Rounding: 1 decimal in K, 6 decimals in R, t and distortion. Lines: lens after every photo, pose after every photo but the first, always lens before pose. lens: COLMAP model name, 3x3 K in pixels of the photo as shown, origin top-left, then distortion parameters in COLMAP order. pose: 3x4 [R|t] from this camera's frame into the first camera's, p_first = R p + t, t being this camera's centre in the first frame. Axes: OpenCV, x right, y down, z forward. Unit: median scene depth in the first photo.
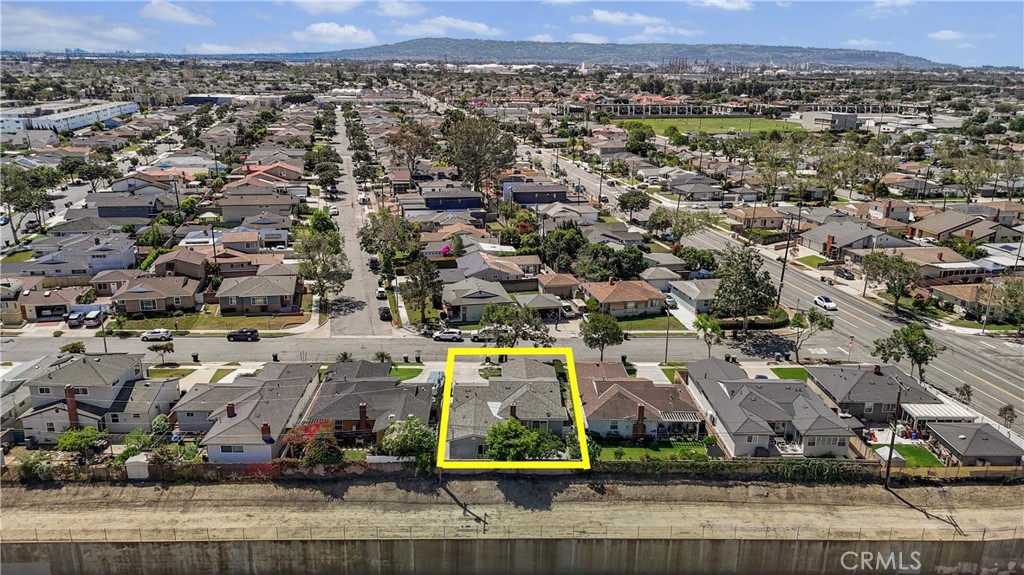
lens RADIAL K [[758.5, 0, 511.4], [0, 758.5, 286.9], [0, 0, 1]] dist [0.035201, -0.002477]
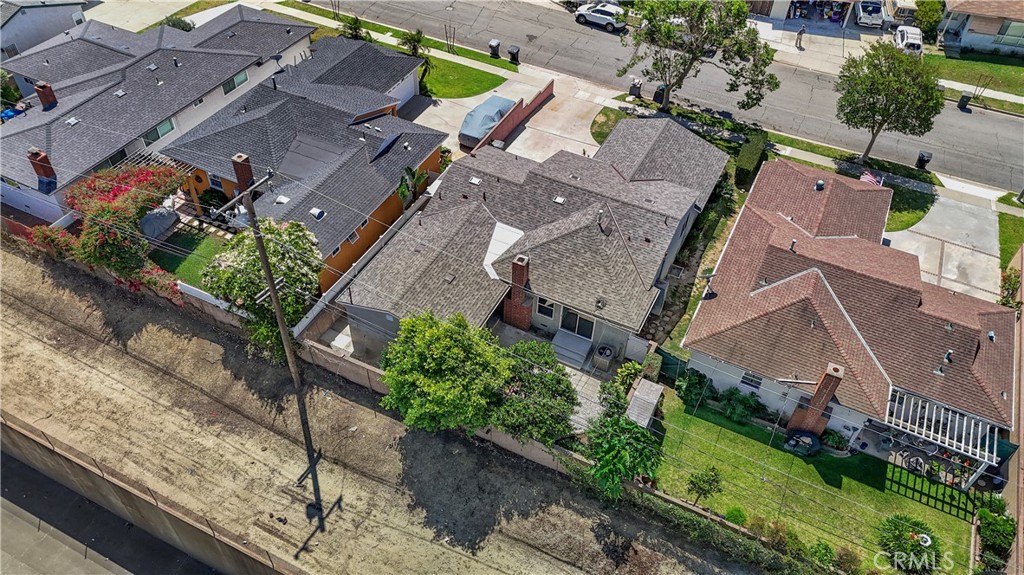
lens RADIAL K [[758.5, 0, 510.5], [0, 758.5, 287.8], [0, 0, 1]] dist [0.035201, -0.002477]
pose [[0.882220, 0.340828, -0.324846, 0.152760], [-0.150278, 0.857674, 0.491744, -0.041008], [0.446212, -0.385009, 0.807876, 0.712886]]
